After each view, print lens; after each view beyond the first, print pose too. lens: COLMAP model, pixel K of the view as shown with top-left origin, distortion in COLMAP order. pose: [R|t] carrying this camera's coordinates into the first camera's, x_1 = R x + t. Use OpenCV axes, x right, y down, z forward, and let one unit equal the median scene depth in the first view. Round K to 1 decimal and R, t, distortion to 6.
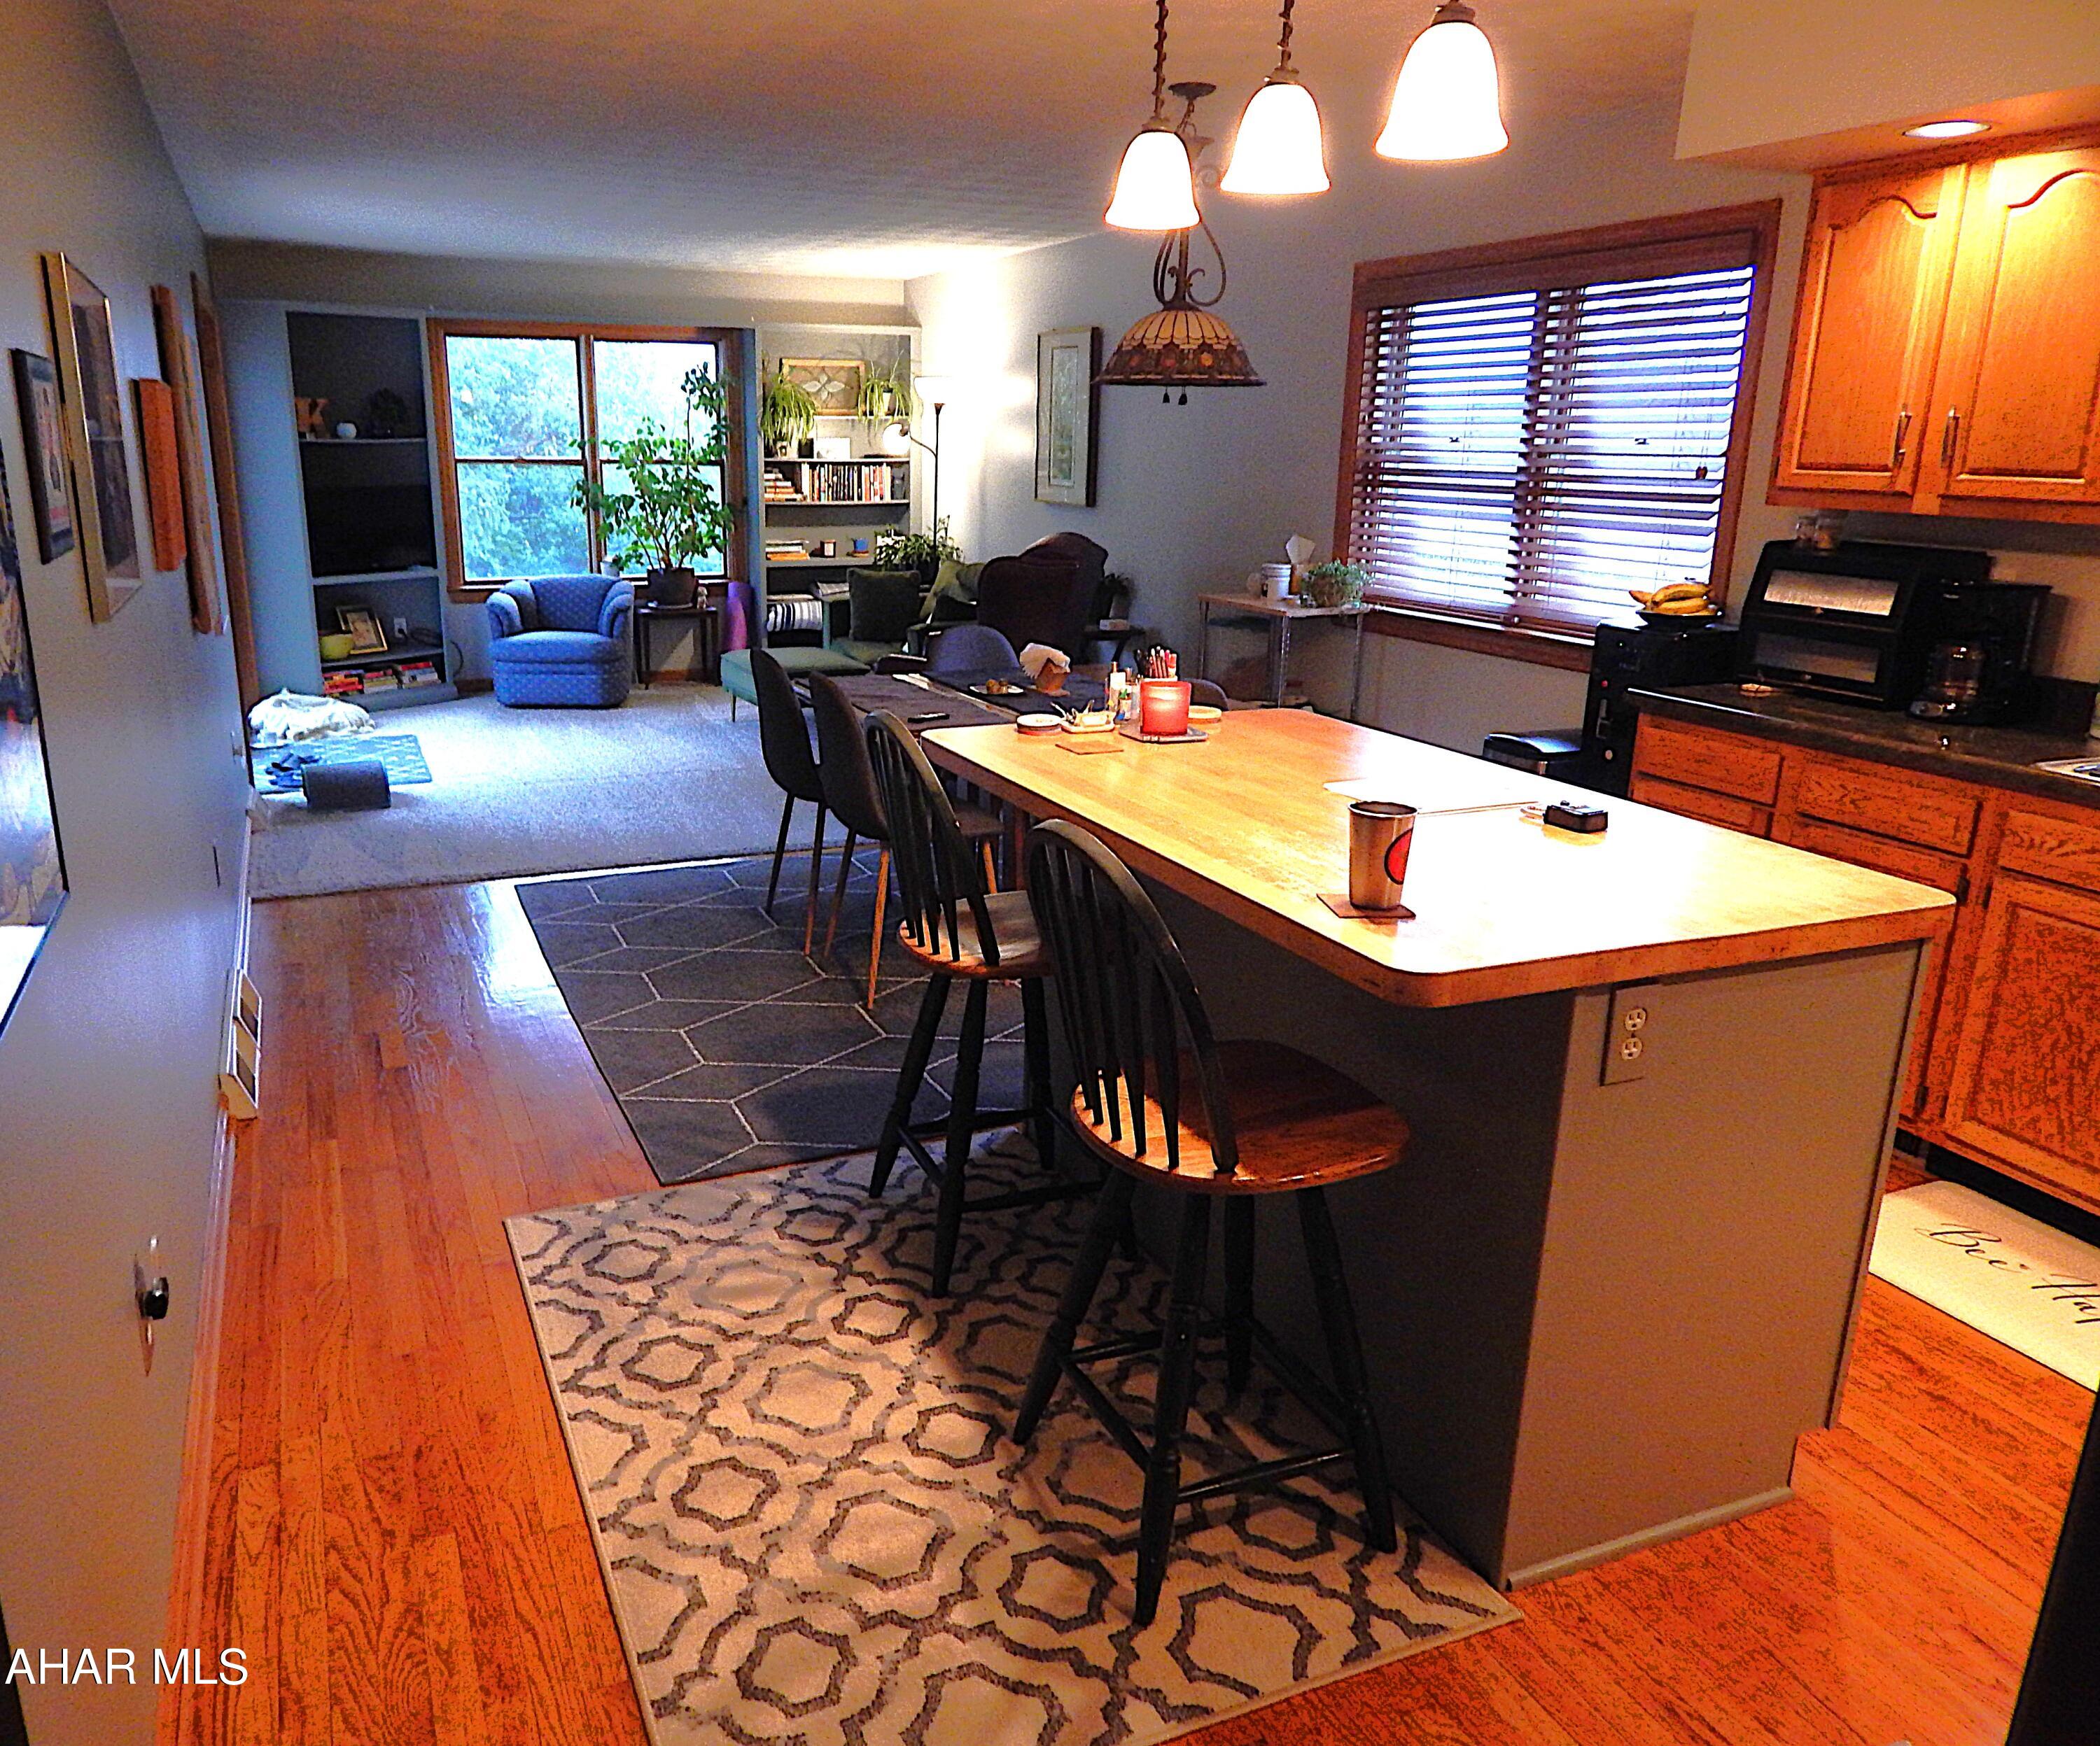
lens RADIAL K [[1543.7, 0, 925.6], [0, 1543.7, 876.0], [0, 0, 1]] dist [0.006654, -0.028524]
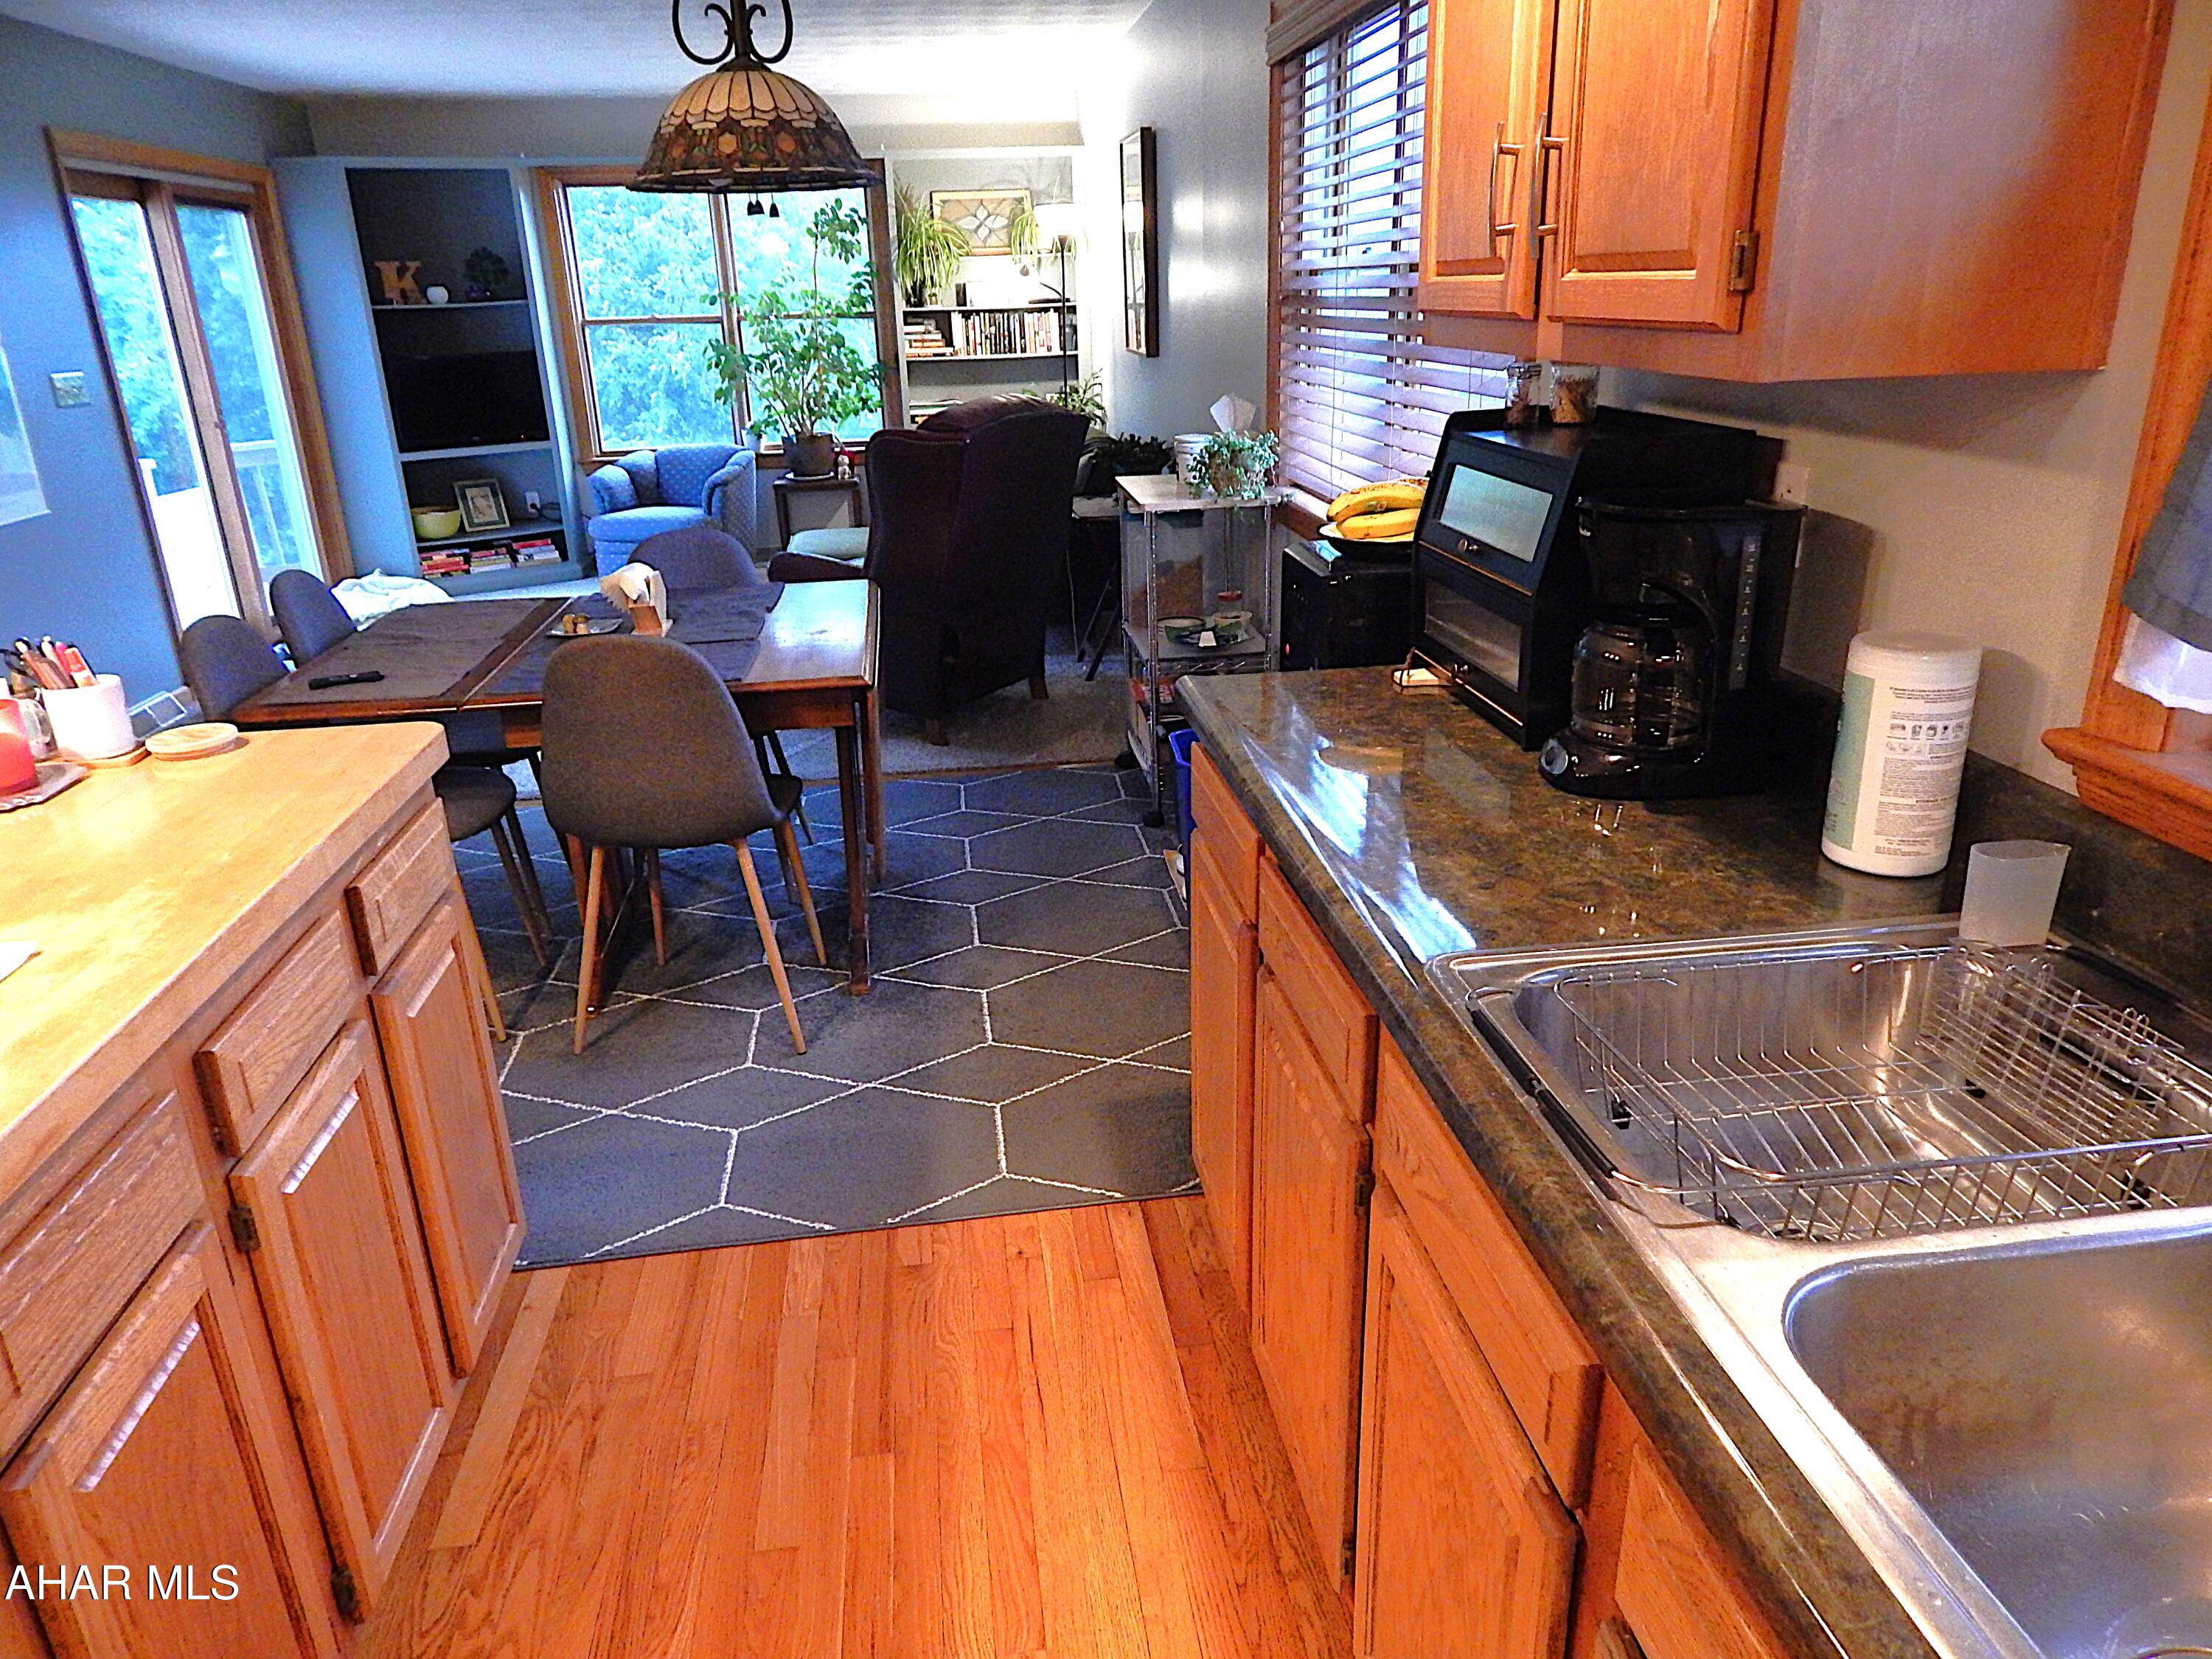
lens RADIAL K [[1458.5, 0, 1110.4], [0, 1458.5, 821.2], [0, 0, 1]] dist [0.007033, -0.009731]
pose [[0.968804, 0.048463, -0.243043, 0.247198], [-0.029612, 0.996304, 0.080627, -0.048058], [0.246053, -0.070915, 0.966659, 0.199085]]
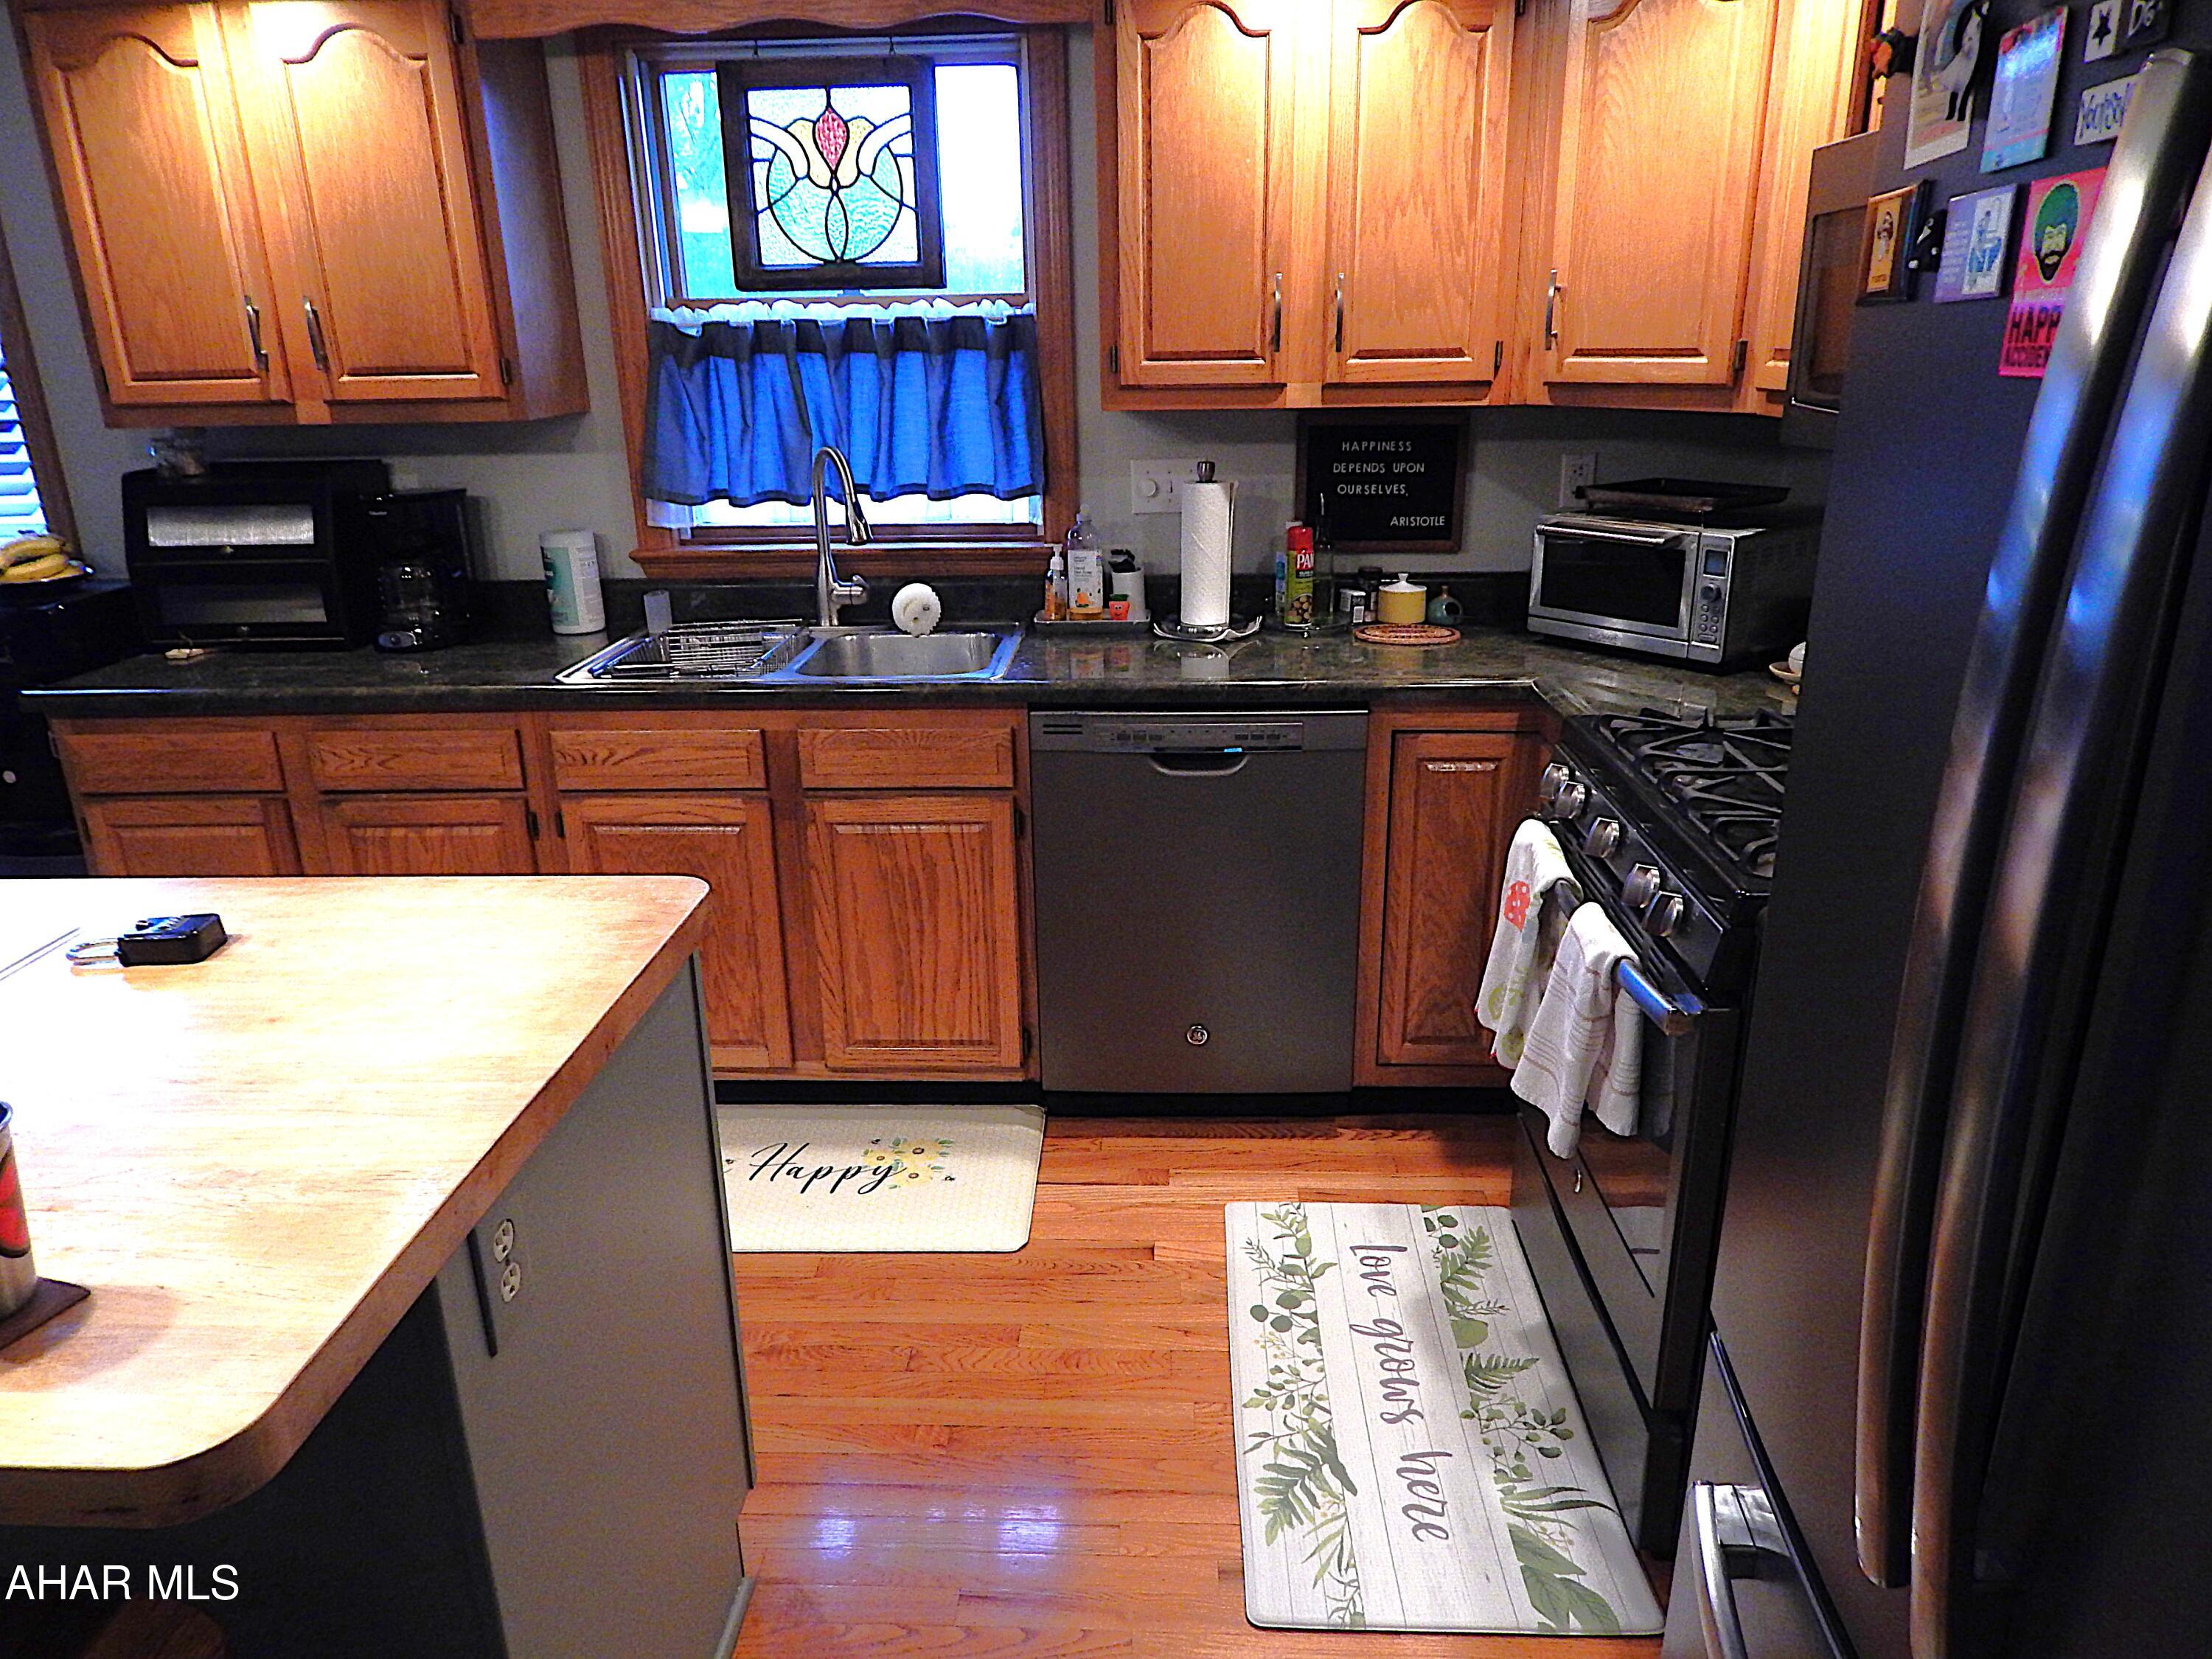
lens RADIAL K [[1458.5, 0, 1110.4], [0, 1458.5, 821.2], [0, 0, 1]] dist [0.007033, -0.009731]
pose [[0.400958, -0.308643, 0.862538, 0.018504], [0.273964, 0.938846, 0.208594, -0.028601], [-0.874172, 0.152667, 0.460995, 0.101090]]
